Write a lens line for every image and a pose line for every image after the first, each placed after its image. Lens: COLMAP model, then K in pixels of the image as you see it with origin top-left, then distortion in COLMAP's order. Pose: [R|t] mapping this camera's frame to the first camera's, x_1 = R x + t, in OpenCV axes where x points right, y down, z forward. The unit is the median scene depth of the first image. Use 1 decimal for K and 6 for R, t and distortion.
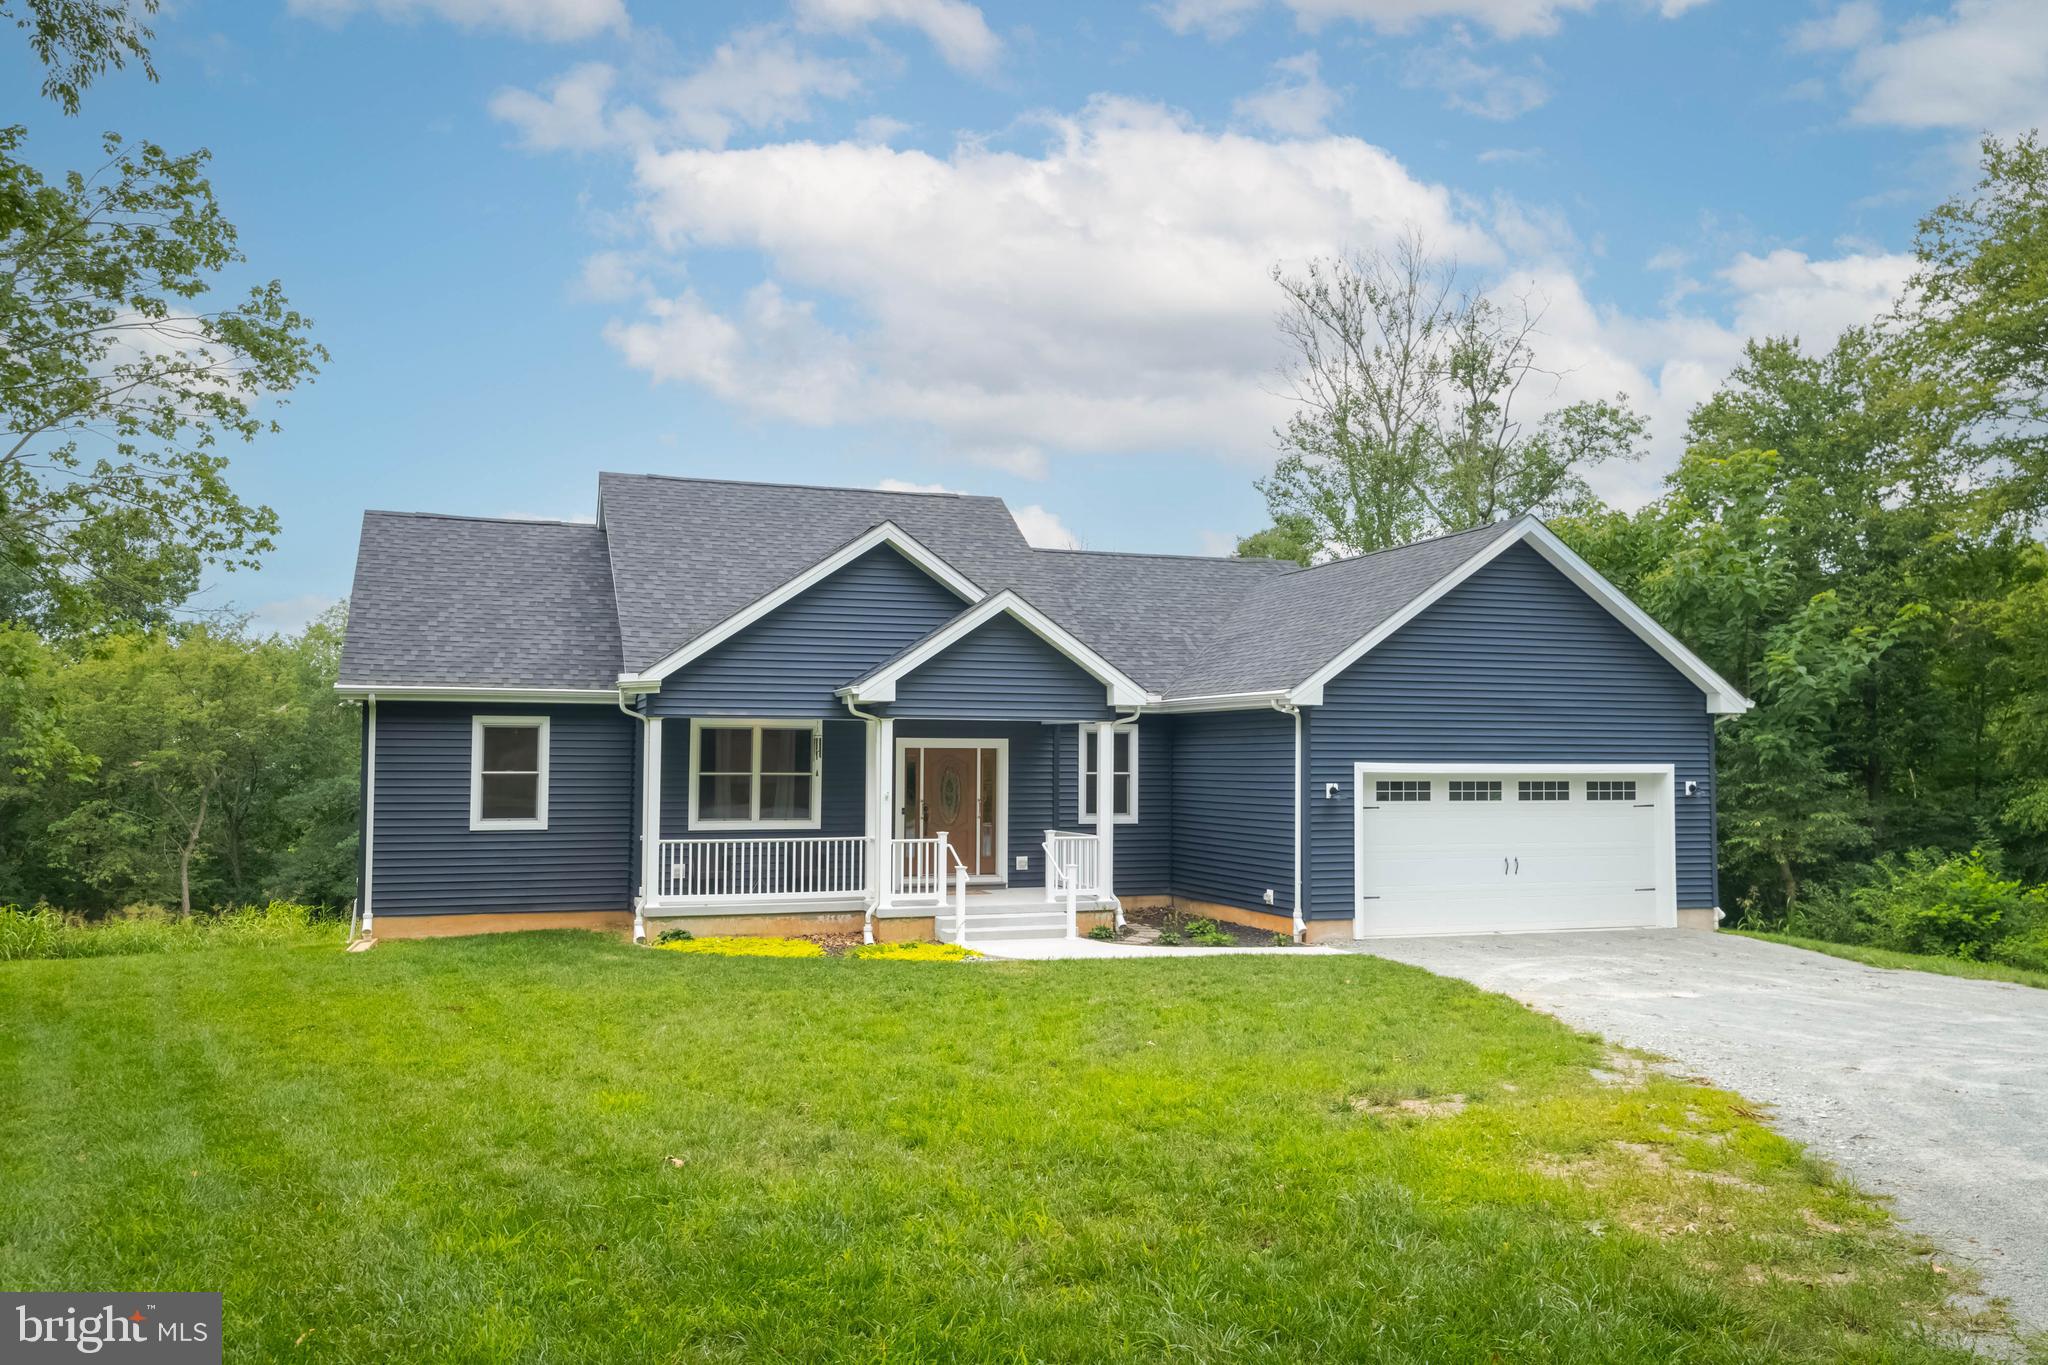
lens RADIAL K [[1663.8, 0, 1037.9], [0, 1663.8, 686.4], [0, 0, 1]] dist [0.018581, 0.003585]
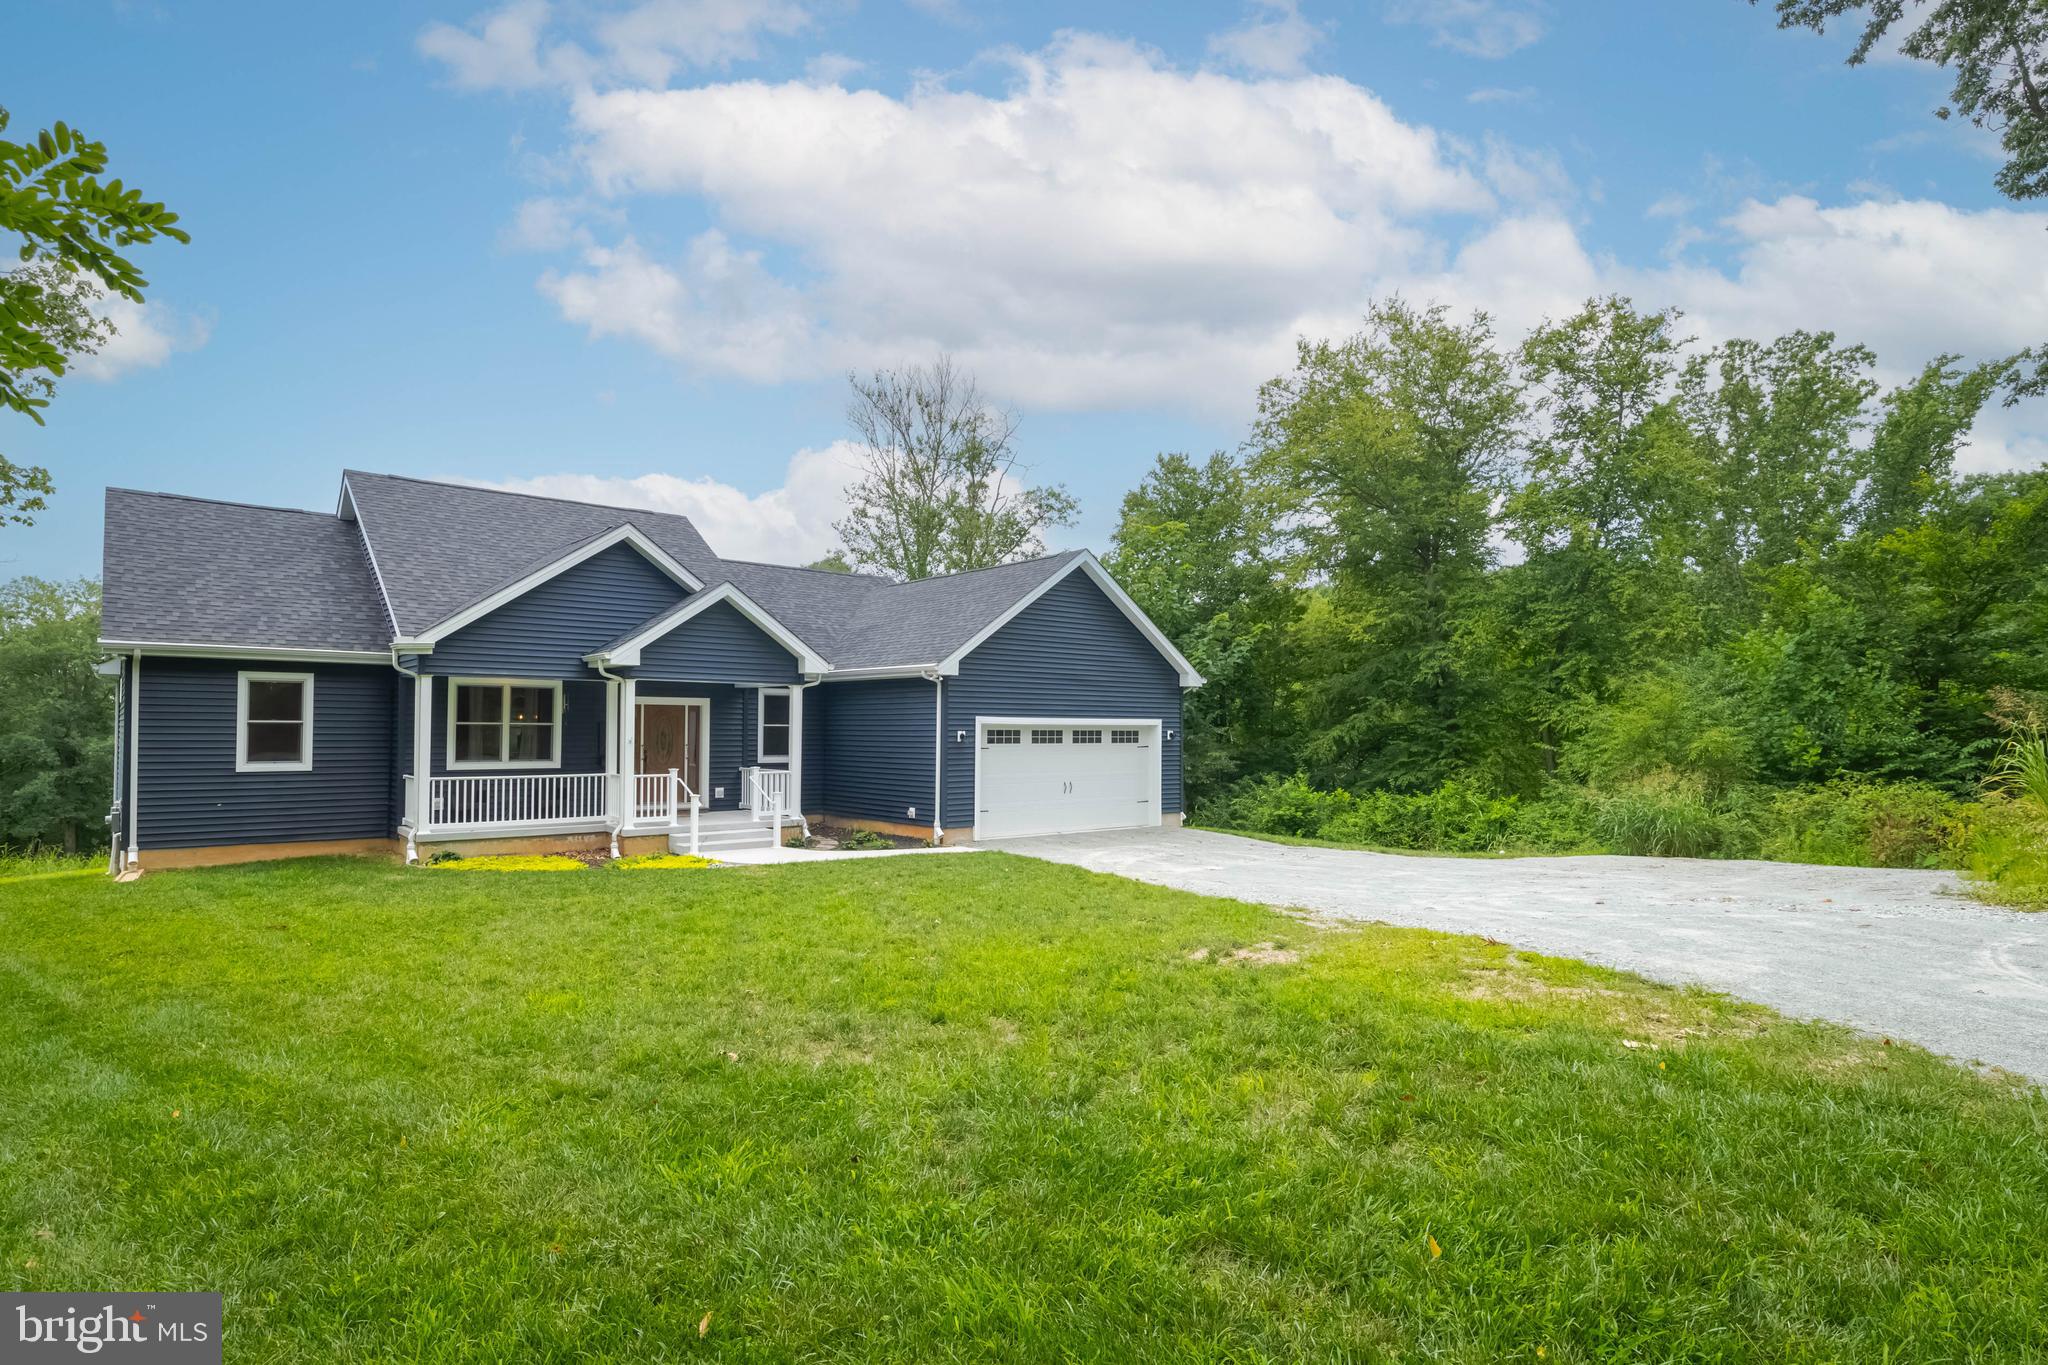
lens RADIAL K [[1114.5, 0, 1021.9], [0, 1114.5, 710.7], [0, 0, 1]] dist [-0.001175, -0.010639]
pose [[0.932183, 0.007280, 0.361913, -0.113582], [-0.018143, 0.999481, 0.026626, 0.014427], [-0.361531, -0.031386, 0.931832, 0.099166]]
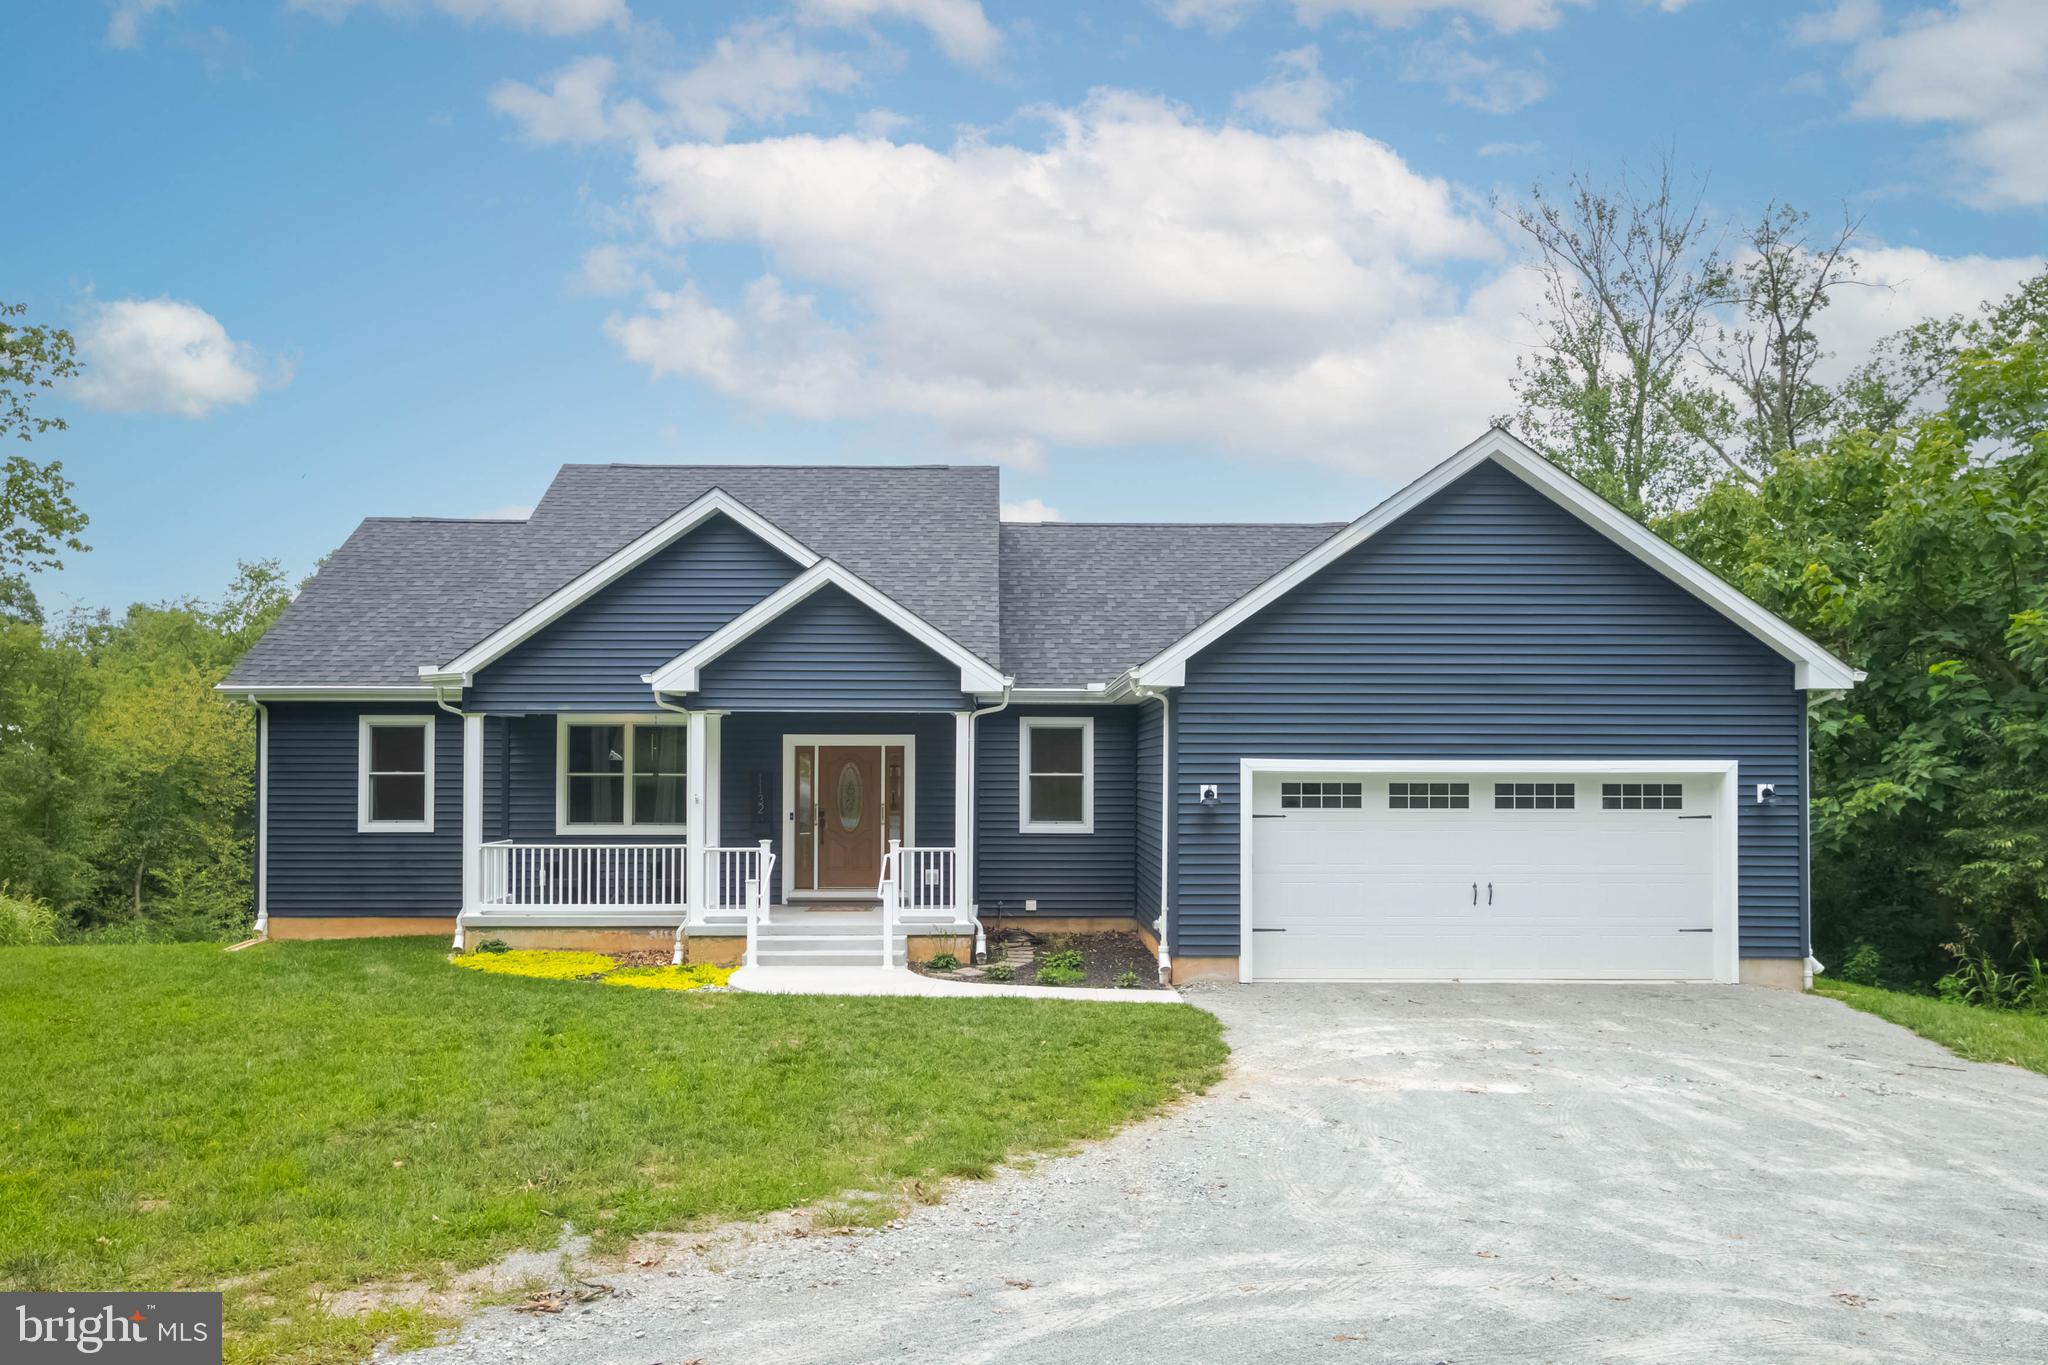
lens RADIAL K [[1556.3, 0, 1015.2], [0, 1556.3, 775.3], [0, 0, 1]] dist [0.002544, 0.004507]
pose [[0.941753, -0.000921, -0.336304, 0.328390], [0.016897, 0.998863, 0.044578, 0.018128], [0.335881, -0.047664, 0.940698, 0.263180]]
